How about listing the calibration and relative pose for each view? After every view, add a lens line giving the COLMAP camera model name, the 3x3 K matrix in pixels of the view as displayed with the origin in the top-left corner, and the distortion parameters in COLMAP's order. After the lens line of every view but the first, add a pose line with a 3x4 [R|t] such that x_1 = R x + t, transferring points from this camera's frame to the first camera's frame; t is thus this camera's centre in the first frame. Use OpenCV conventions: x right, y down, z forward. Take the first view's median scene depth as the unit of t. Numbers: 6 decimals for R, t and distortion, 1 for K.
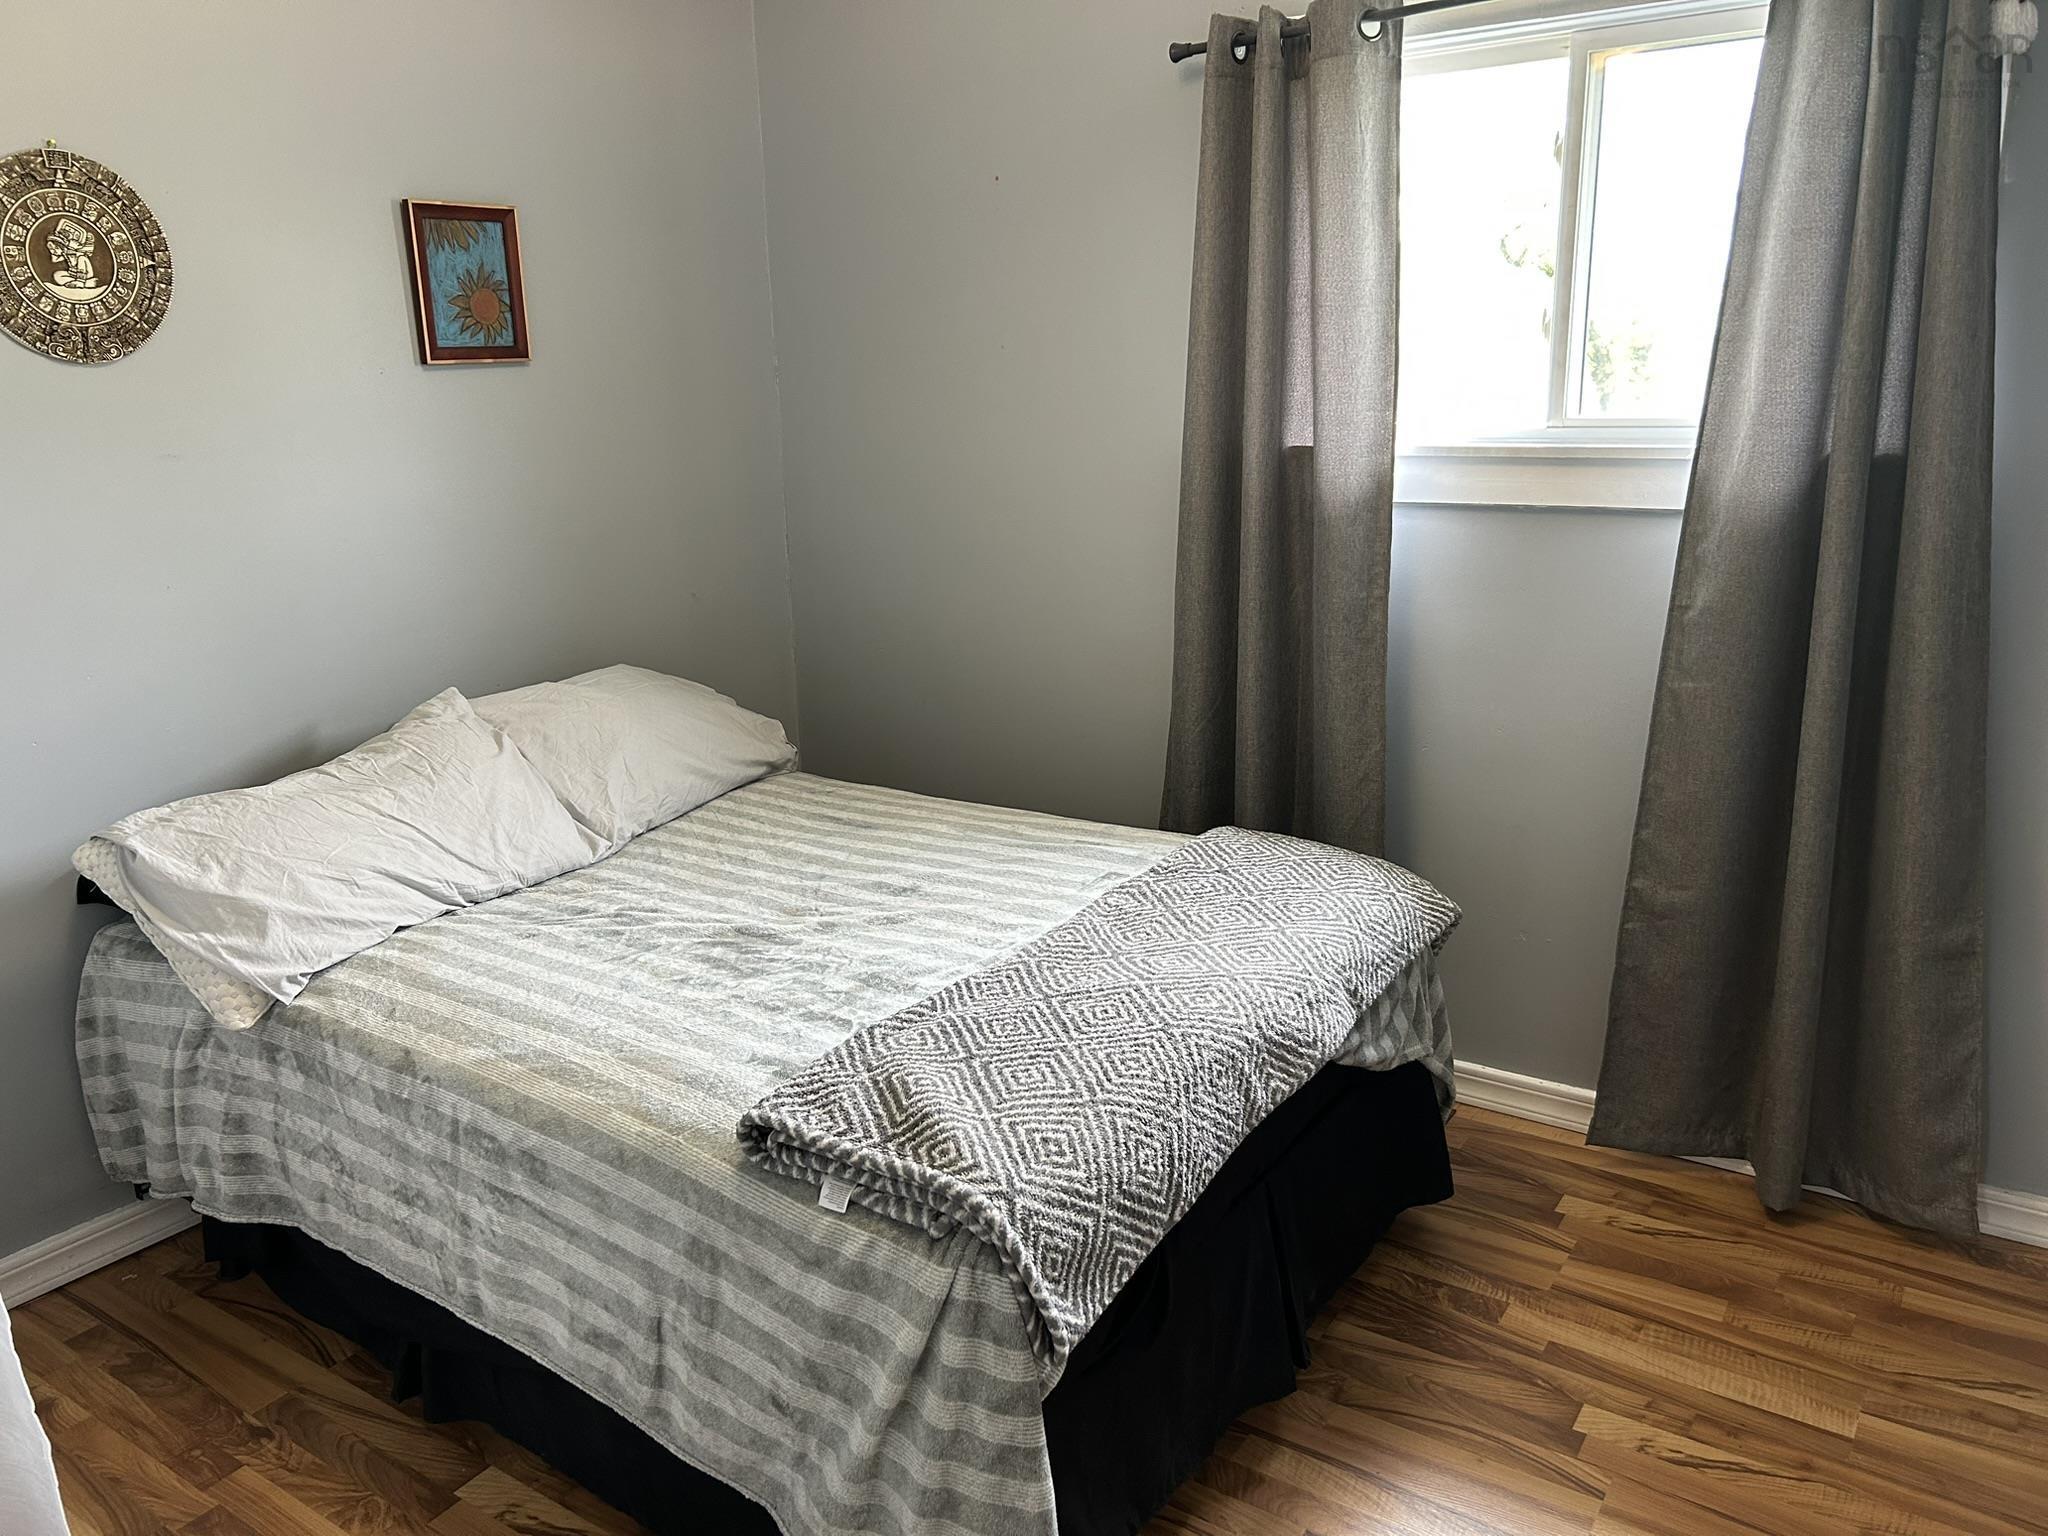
lens RADIAL K [[1536.5, 0, 1026.7], [0, 1536.5, 763.3], [0, 0, 1]] dist [0.069671, -0.081374]
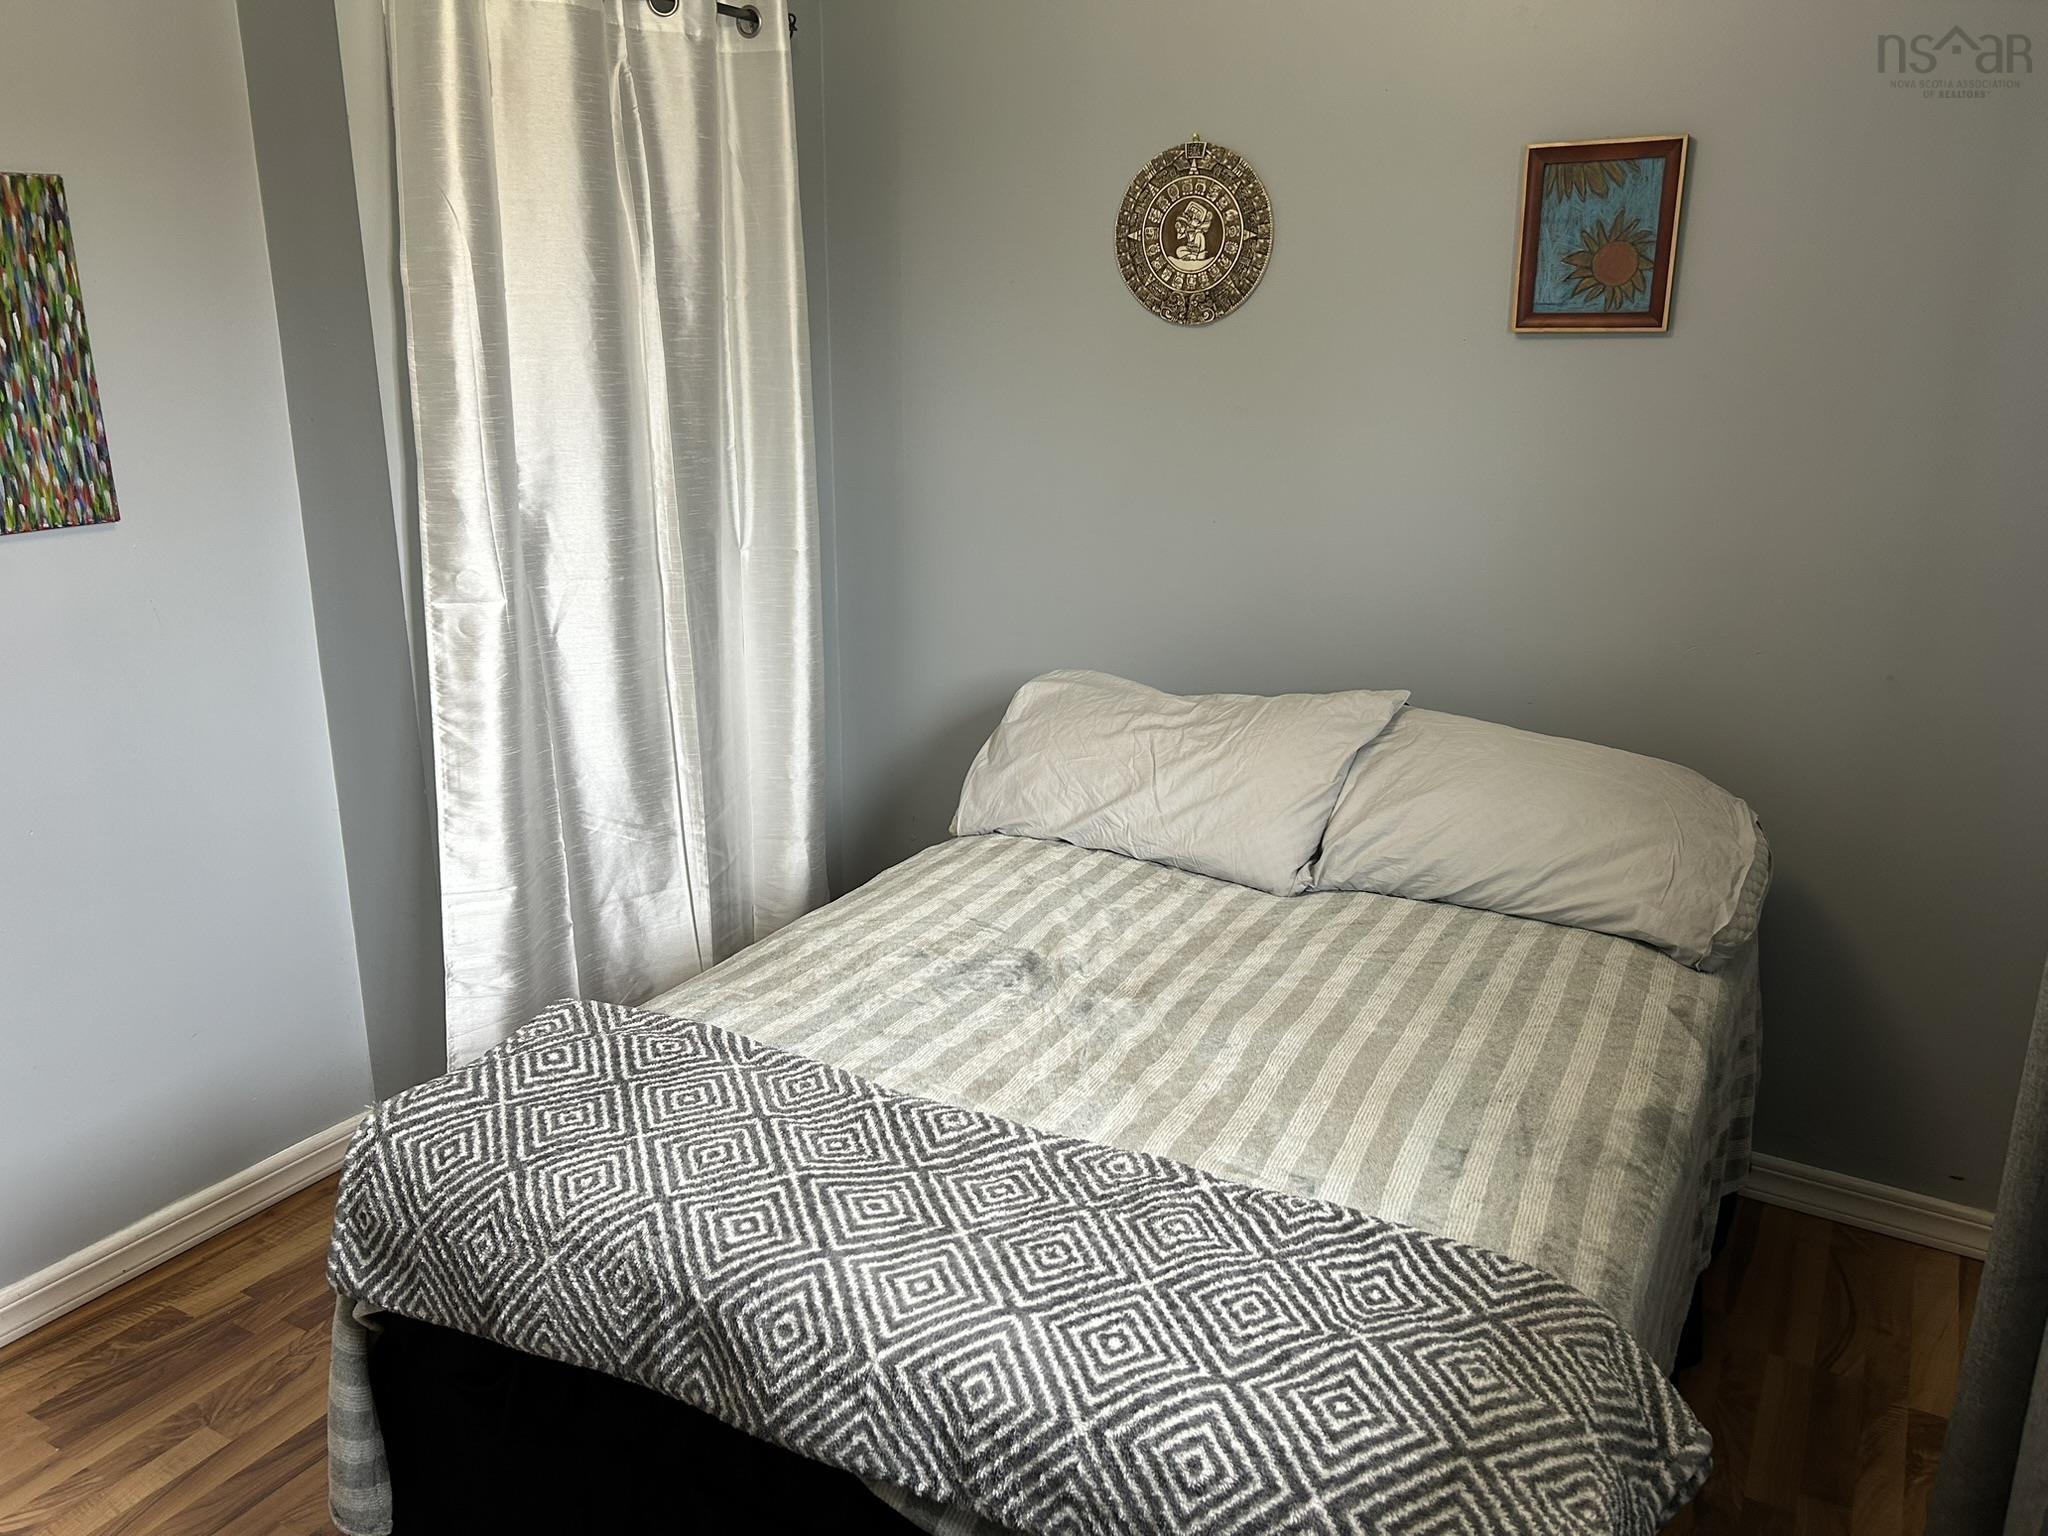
lens RADIAL K [[1536.5, 0, 1026.2], [0, 1536.5, 768.7], [0, 0, 1]] dist [0.069671, -0.081374]
pose [[0.064125, 0.305814, -0.949929, 0.528078], [-0.261336, 0.923815, 0.279765, -0.204248], [0.963115, 0.230311, 0.139160, 0.672938]]
